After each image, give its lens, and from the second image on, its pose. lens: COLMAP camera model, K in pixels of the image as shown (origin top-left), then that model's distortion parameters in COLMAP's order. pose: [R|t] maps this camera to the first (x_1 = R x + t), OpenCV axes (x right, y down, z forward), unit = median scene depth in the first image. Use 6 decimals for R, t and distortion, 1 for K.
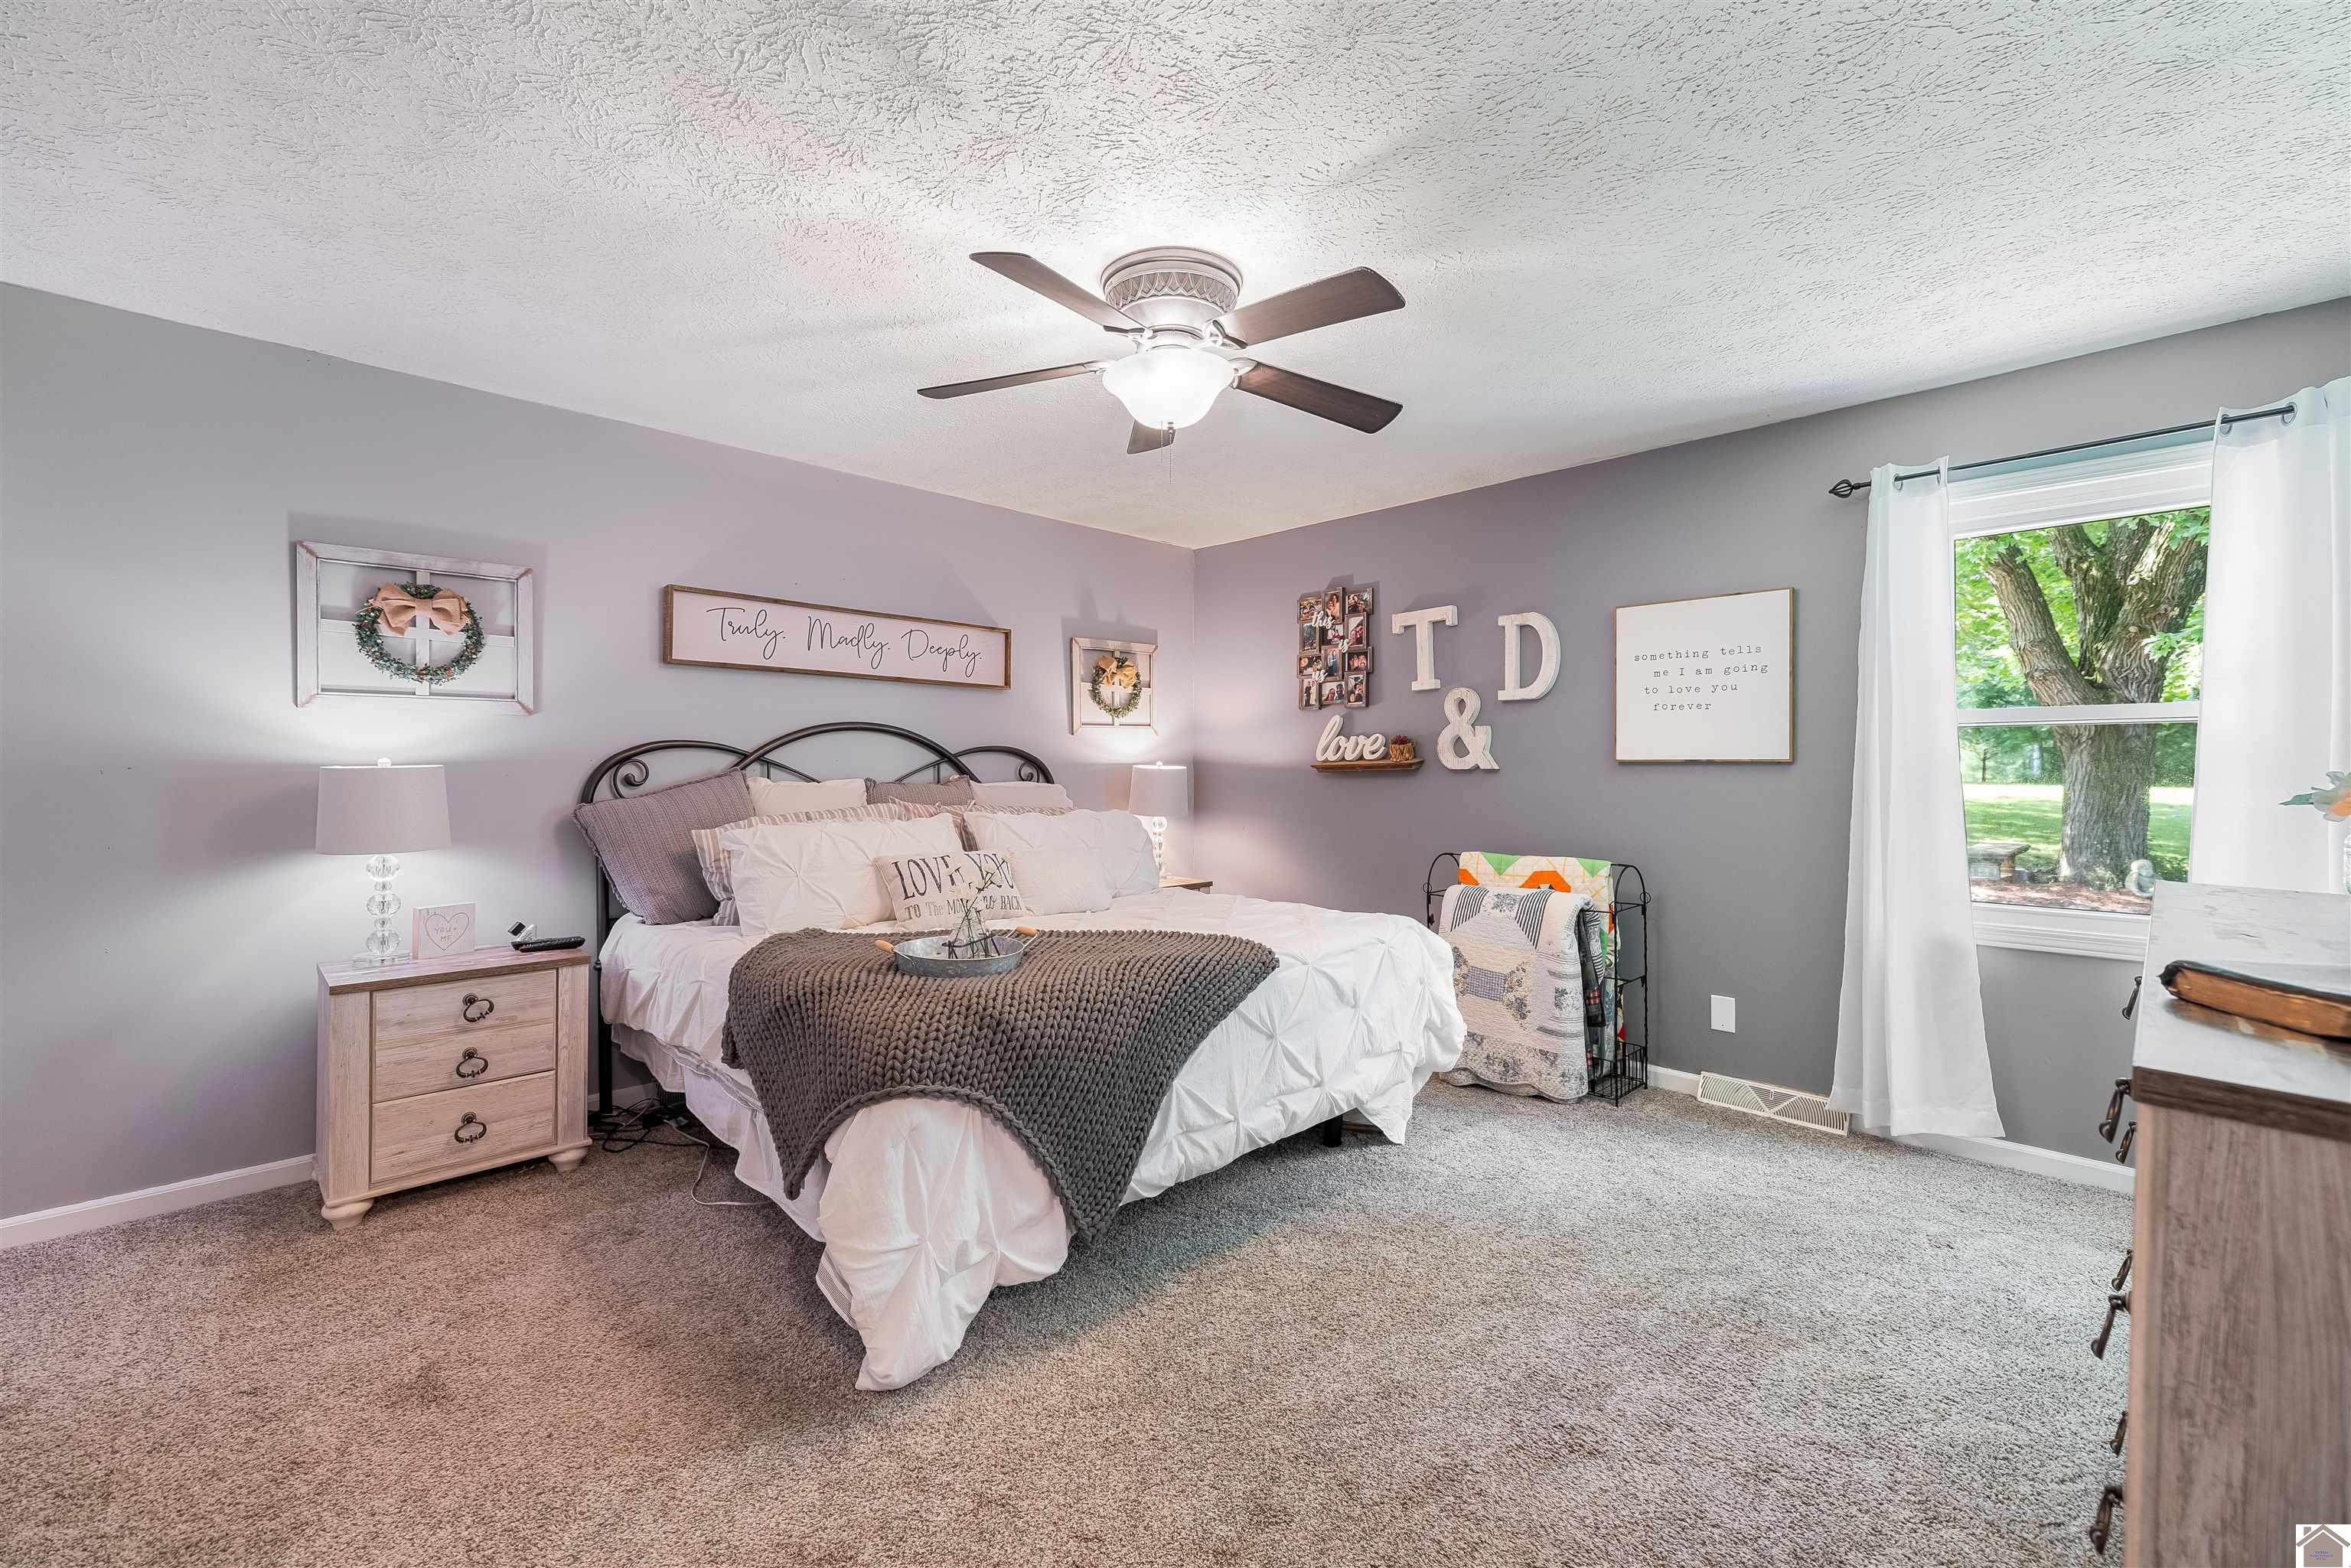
lens RADIAL K [[1011.4, 0, 1175.5], [0, 1011.4, 784.0], [0, 0, 1]] dist [0.003516, 0.000300]
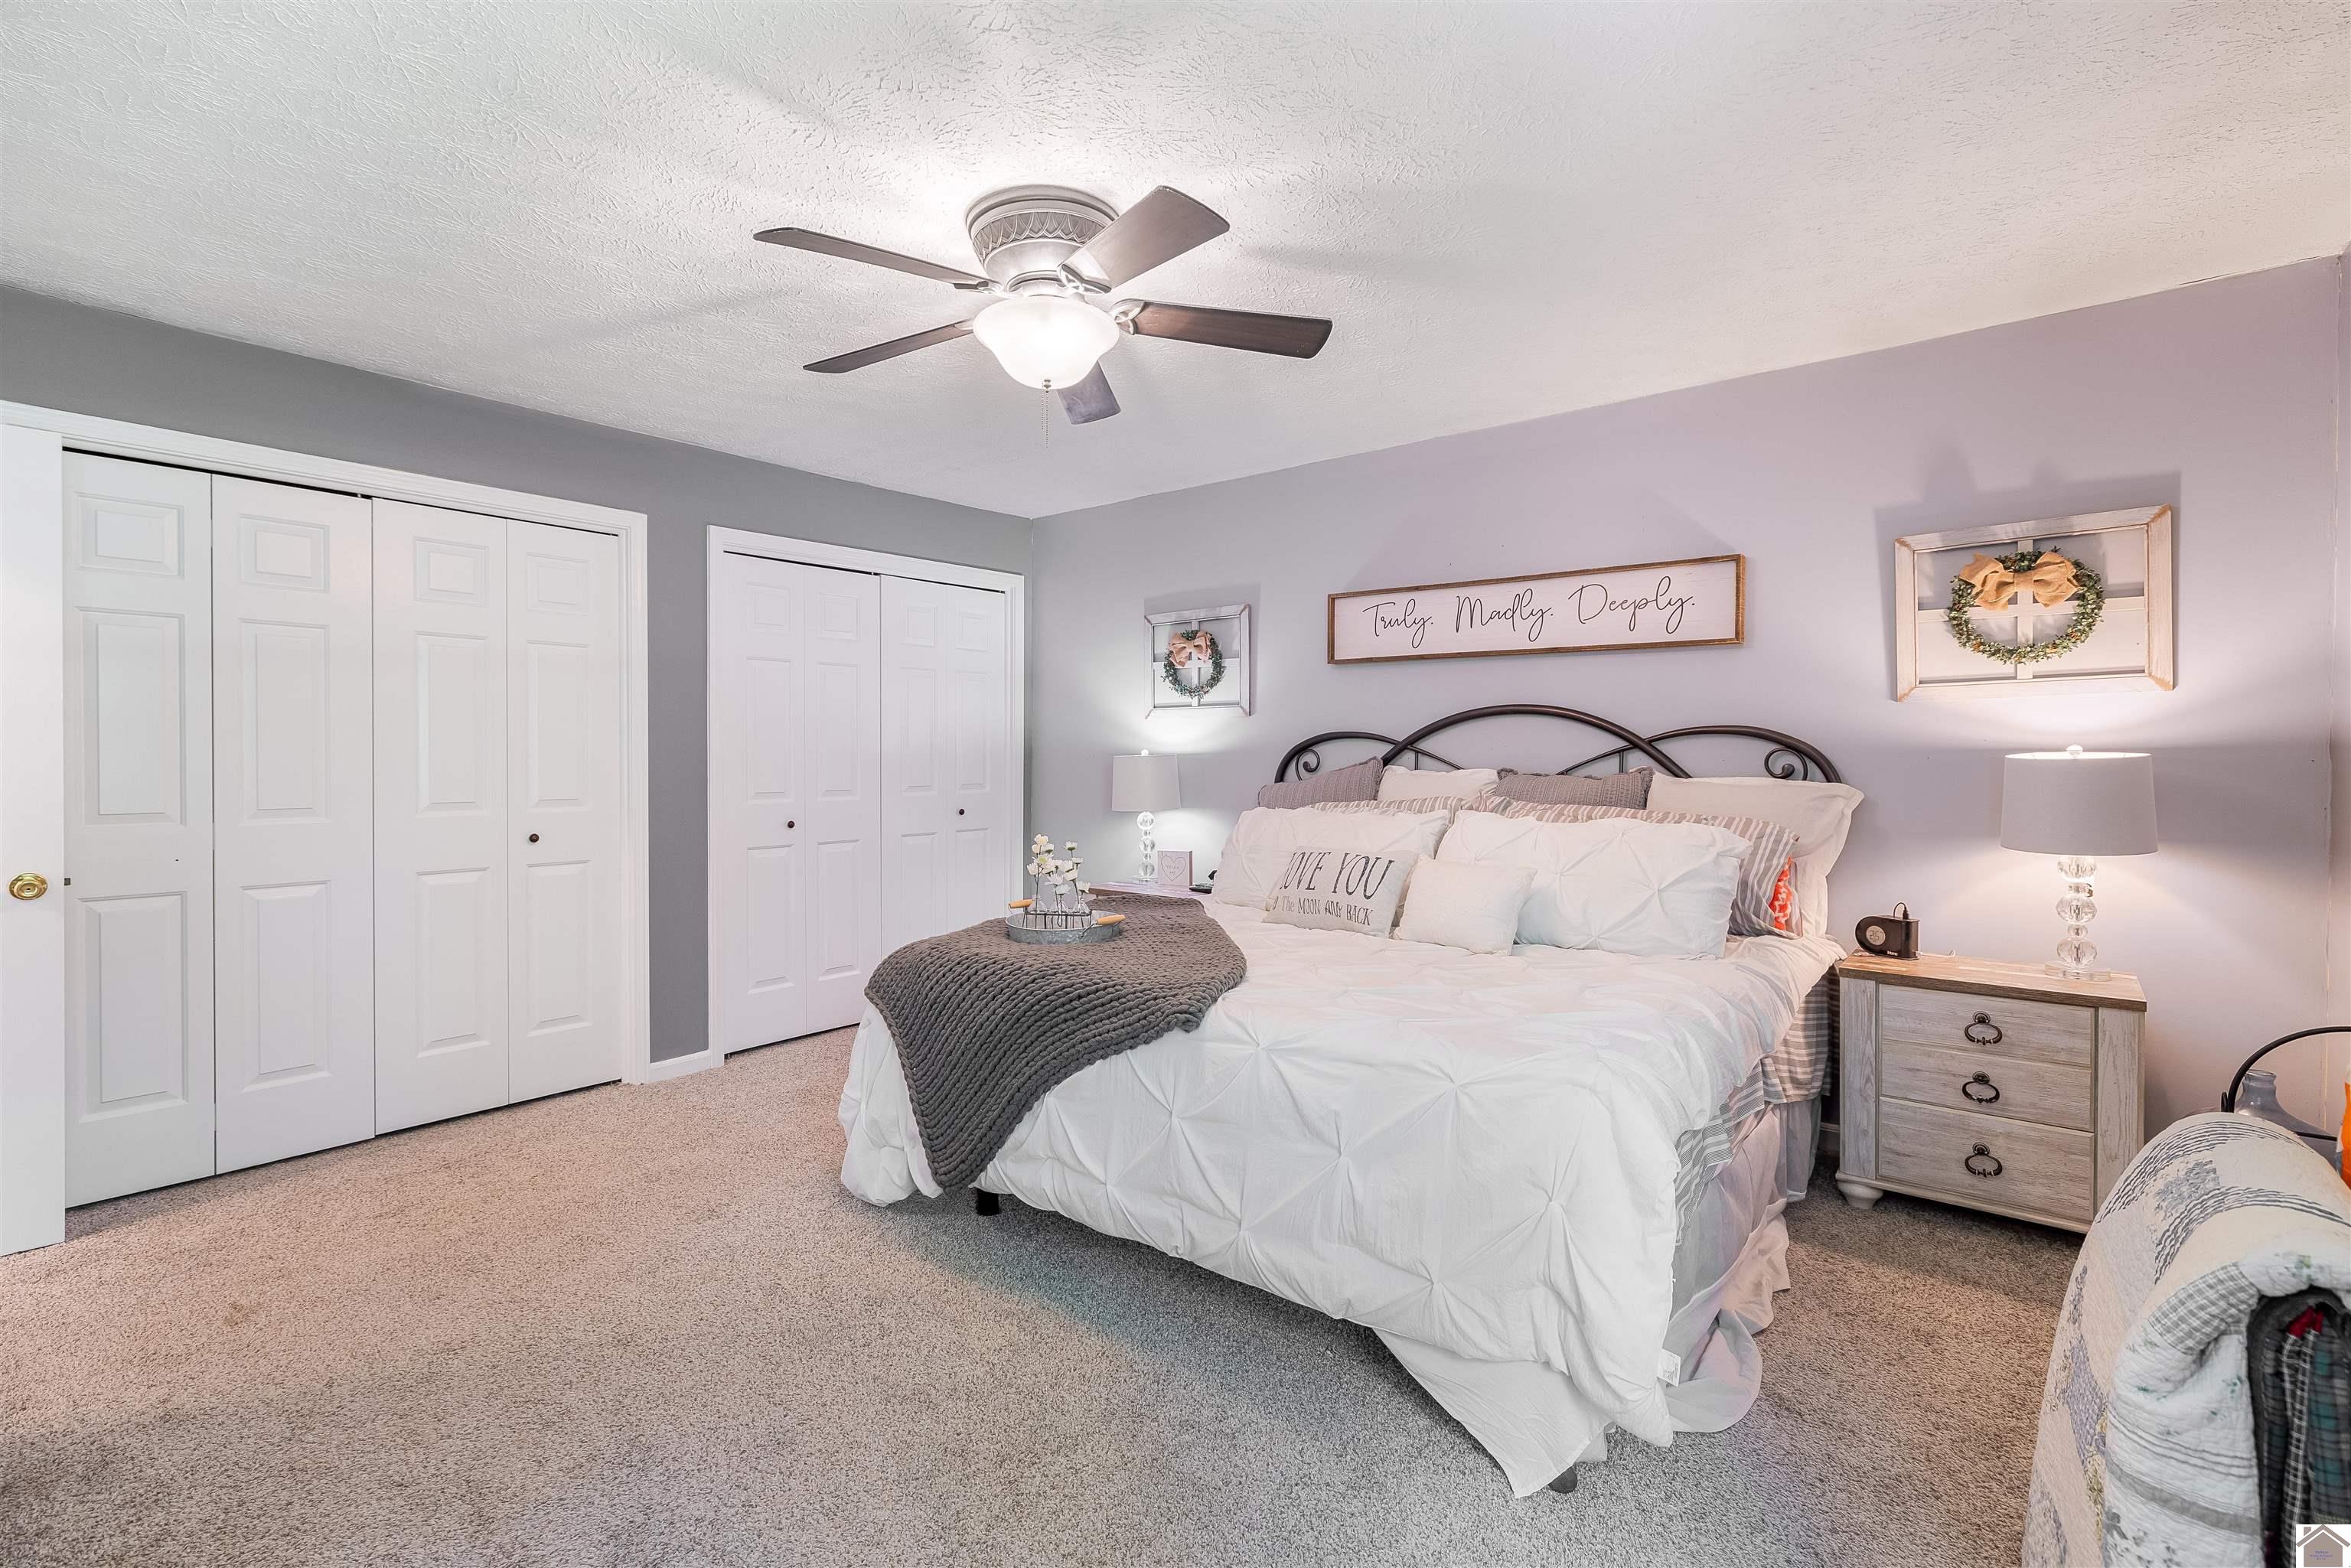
lens RADIAL K [[1083.1, 0, 1175.5], [0, 1083.1, 784.0], [0, 0, 1]] dist [0.000656, -0.000036]
pose [[0.084770, 0.024389, -0.996102, 0.604359], [-0.018063, 0.999574, 0.022936, -0.008440], [0.996237, 0.016049, 0.085175, 0.631399]]
